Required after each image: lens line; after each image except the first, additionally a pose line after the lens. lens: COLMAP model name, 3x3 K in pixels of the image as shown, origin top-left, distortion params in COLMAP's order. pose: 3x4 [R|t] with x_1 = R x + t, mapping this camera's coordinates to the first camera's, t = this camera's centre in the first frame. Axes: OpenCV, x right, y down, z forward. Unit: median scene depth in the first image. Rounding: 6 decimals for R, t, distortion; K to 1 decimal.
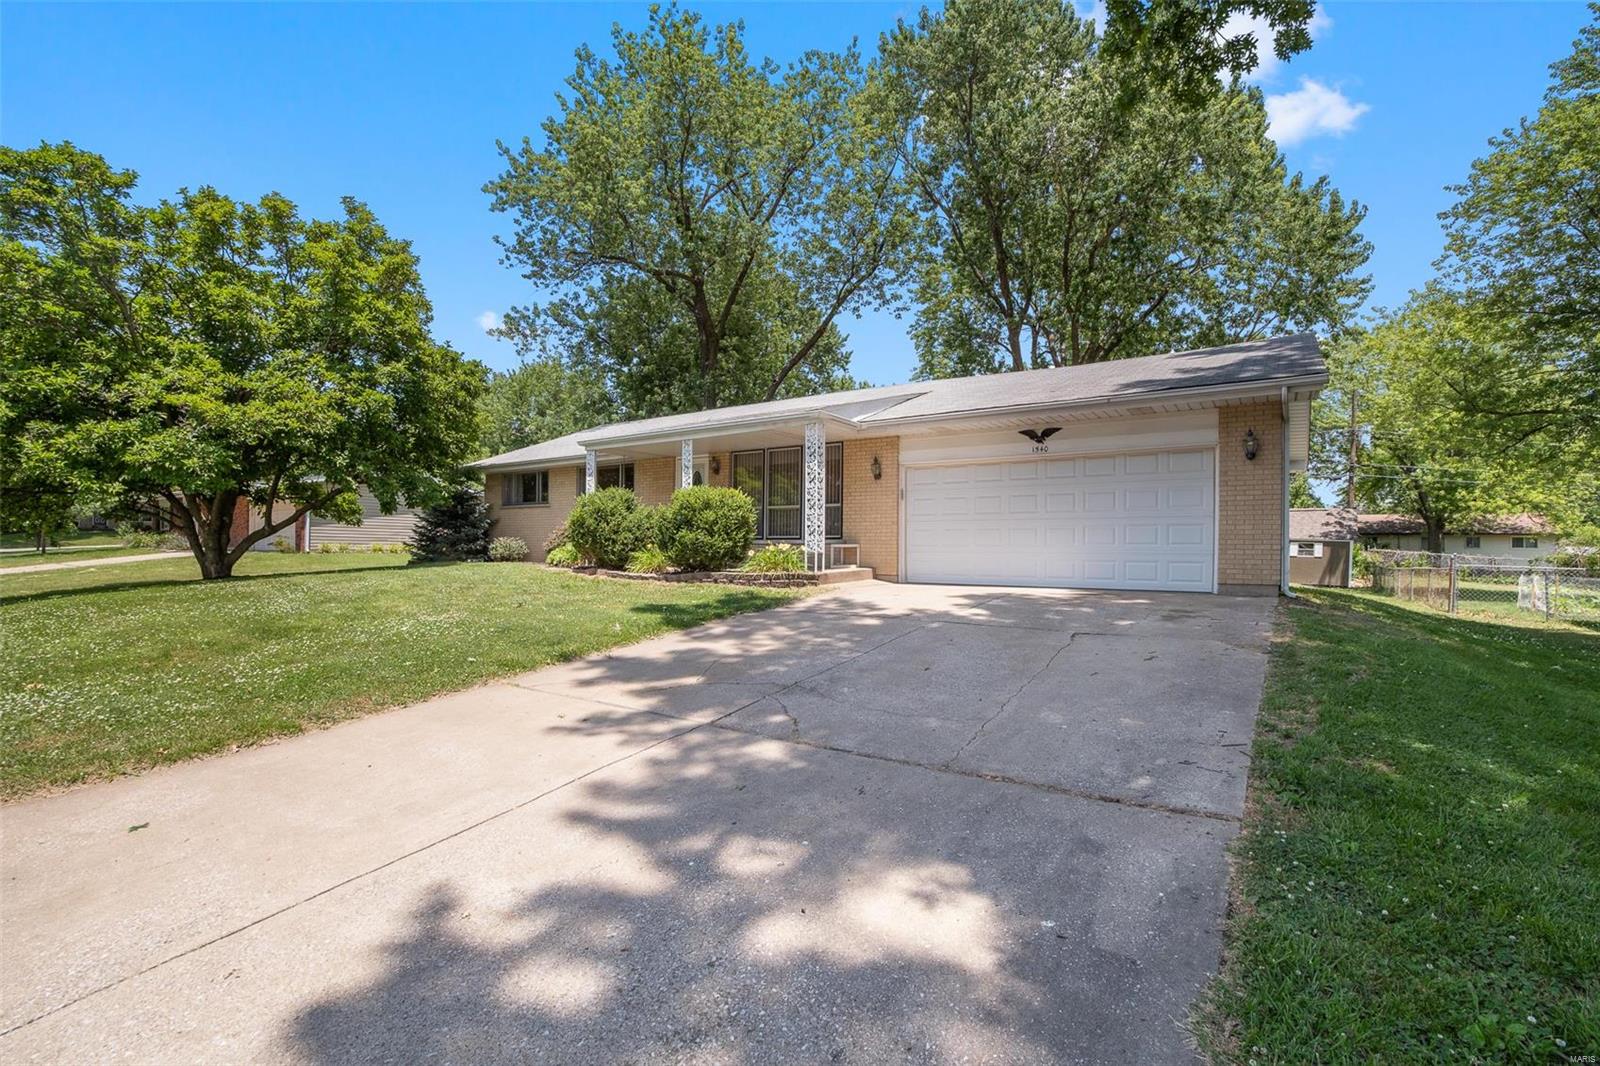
lens RADIAL K [[823.9, 0, 791.0], [0, 823.9, 530.0], [0, 0, 1]] dist [0.002497, -0.000142]
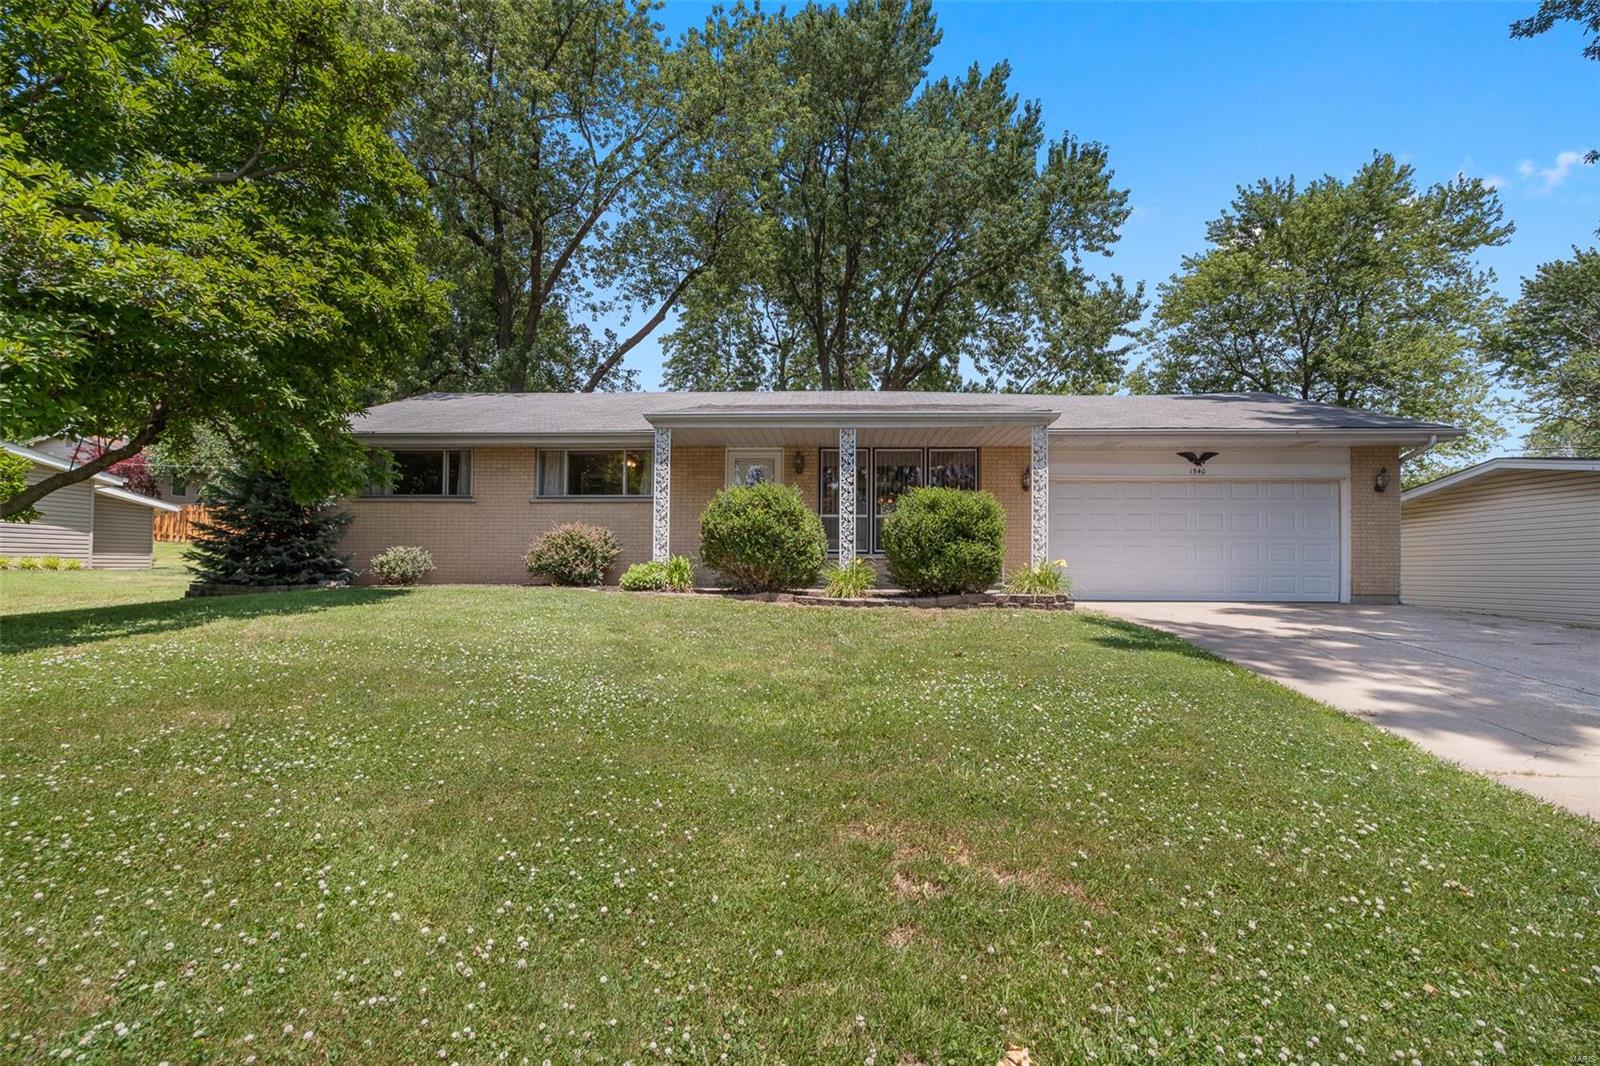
lens RADIAL K [[823.9, 0, 800.2], [0, 823.9, 531.8], [0, 0, 1]] dist [0.002497, -0.000142]
pose [[0.786806, 0.026057, 0.616650, -0.741325], [-0.008930, 0.999484, -0.030840, 0.016586], [-0.617135, 0.018758, 0.786633, 0.479153]]
